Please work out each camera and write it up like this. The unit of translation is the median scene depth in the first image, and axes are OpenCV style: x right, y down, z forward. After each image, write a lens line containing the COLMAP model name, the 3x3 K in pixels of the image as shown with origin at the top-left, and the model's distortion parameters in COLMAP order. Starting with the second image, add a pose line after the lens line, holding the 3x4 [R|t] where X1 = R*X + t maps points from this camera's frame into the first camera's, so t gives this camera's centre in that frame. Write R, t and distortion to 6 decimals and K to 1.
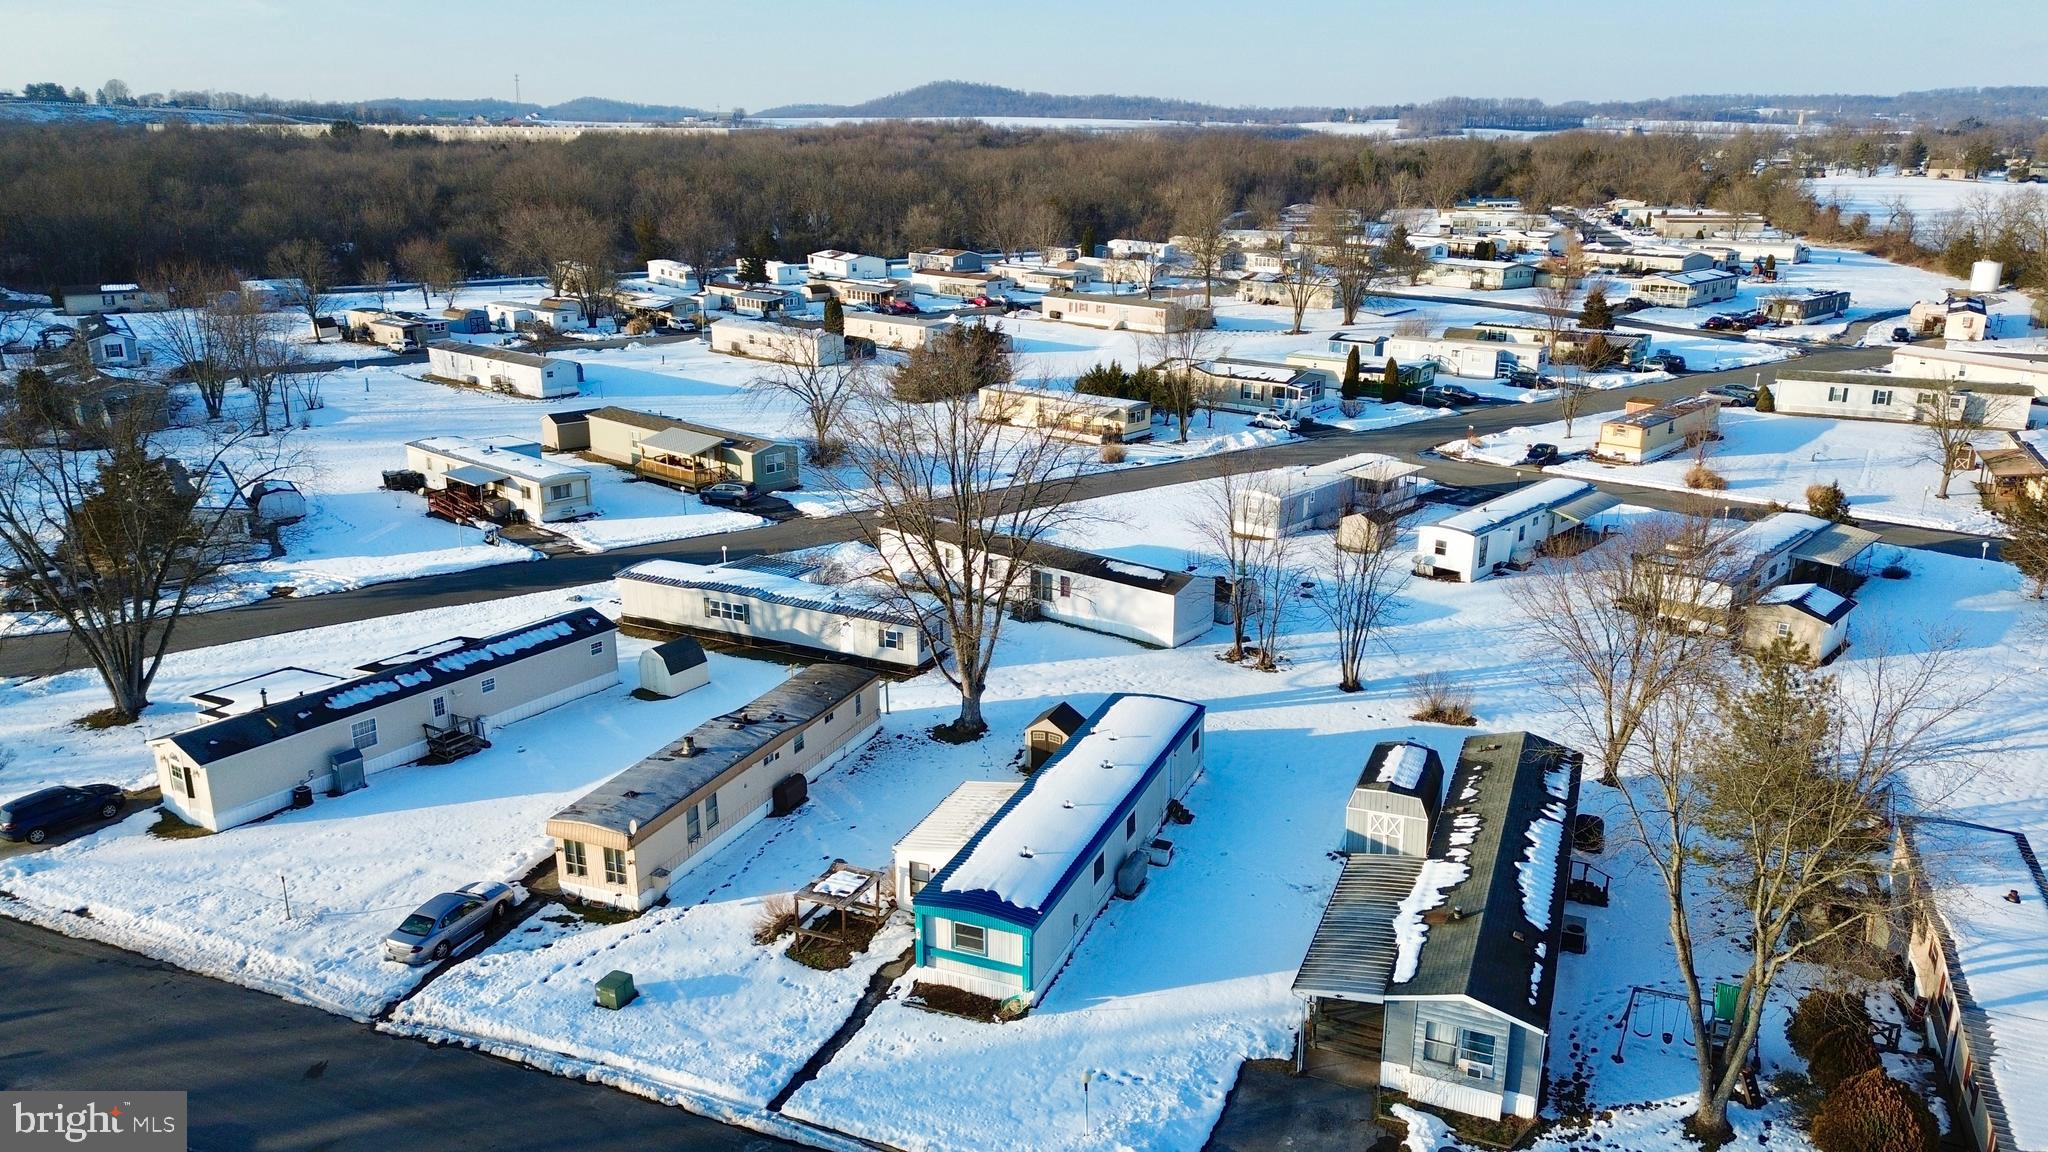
lens RADIAL K [[1445.2, 0, 1031.6], [0, 1445.2, 562.0], [0, 0, 1]] dist [0.070978, -0.065311]
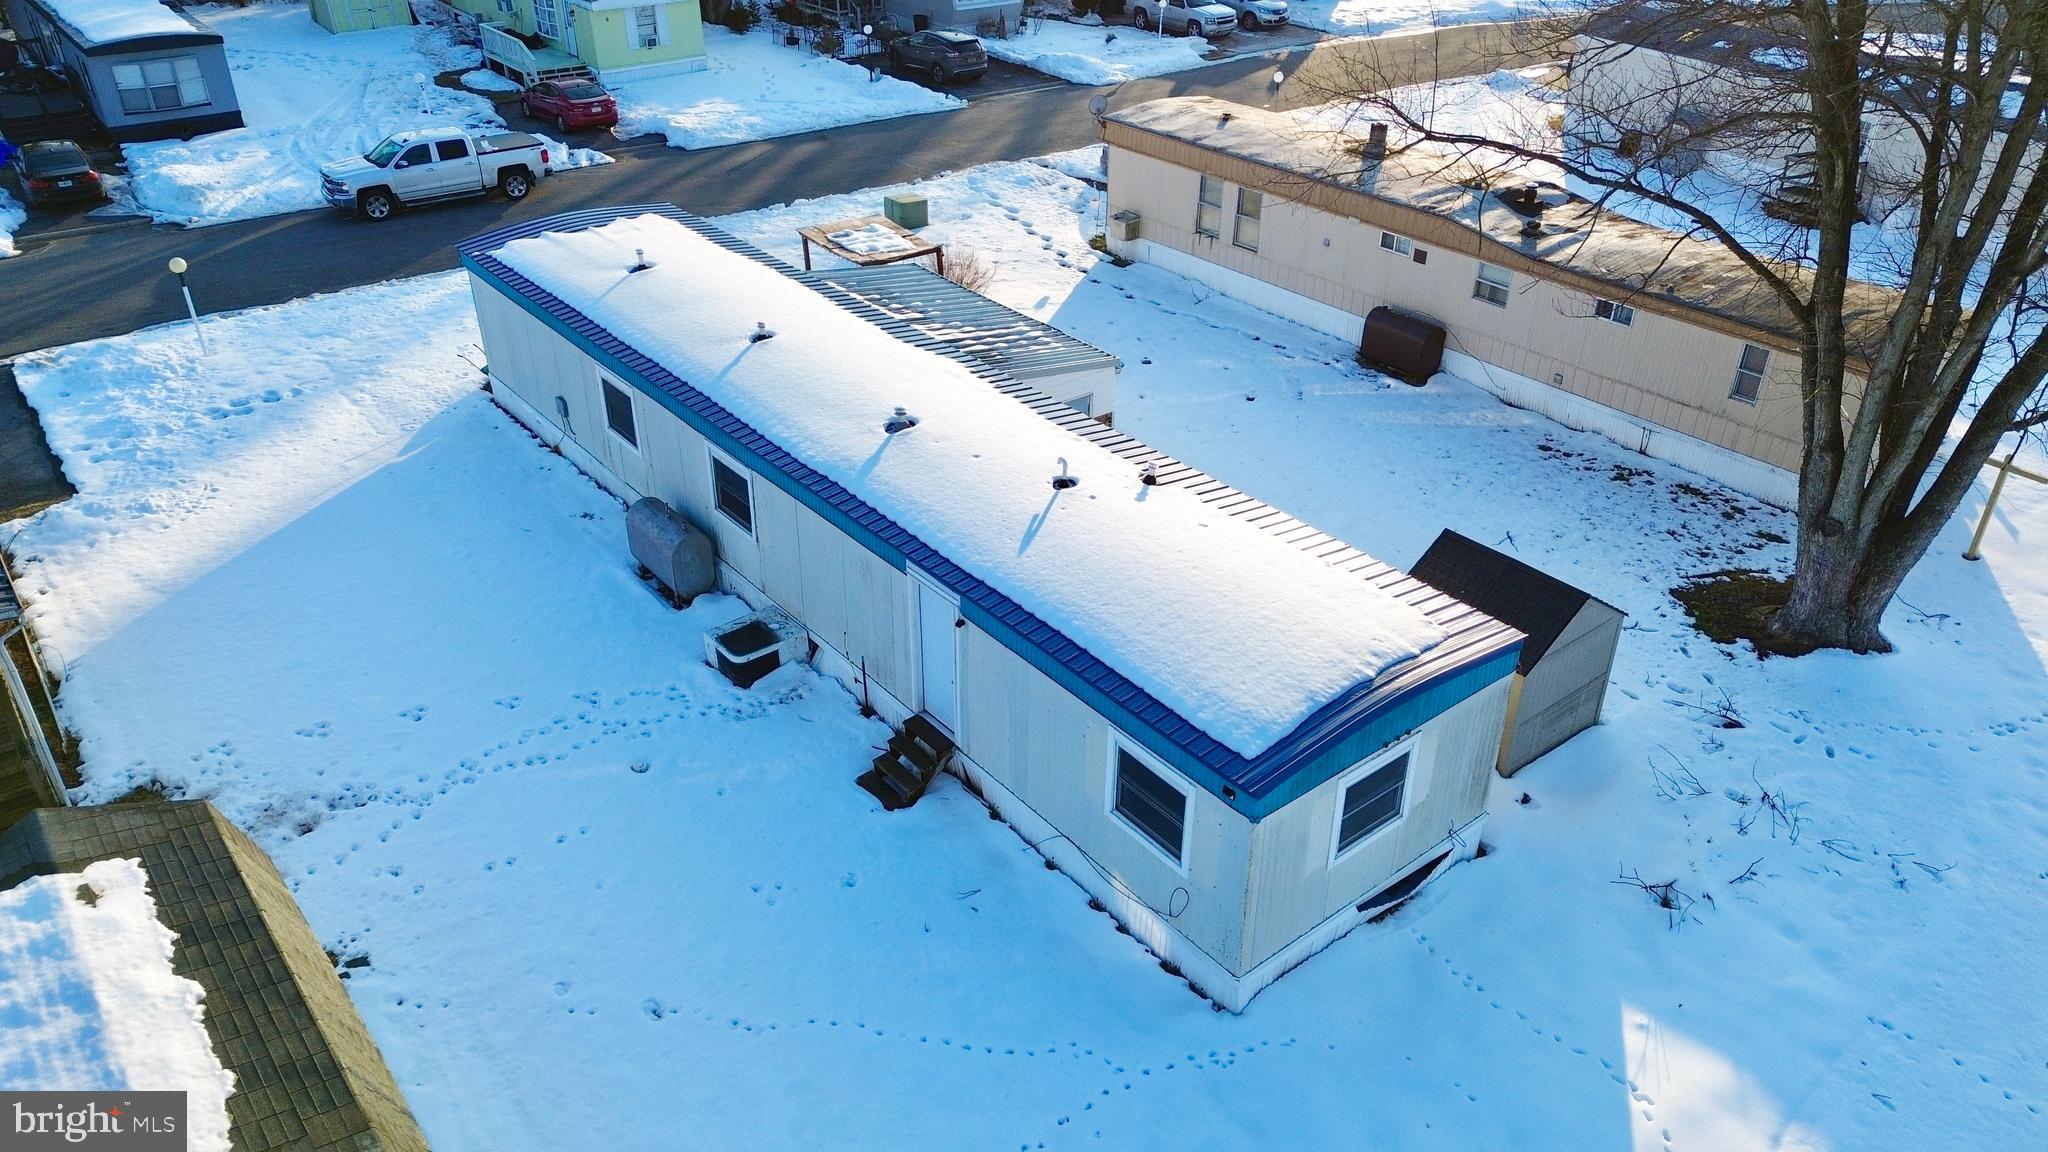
lens RADIAL K [[1445.2, 0, 1034.9], [0, 1445.2, 579.2], [0, 0, 1]] dist [0.070978, -0.065311]
pose [[-0.475827, 0.452617, -0.754140, 0.268160], [-0.248465, 0.753330, 0.608900, -0.043027], [0.843714, 0.477108, -0.245995, 0.958068]]
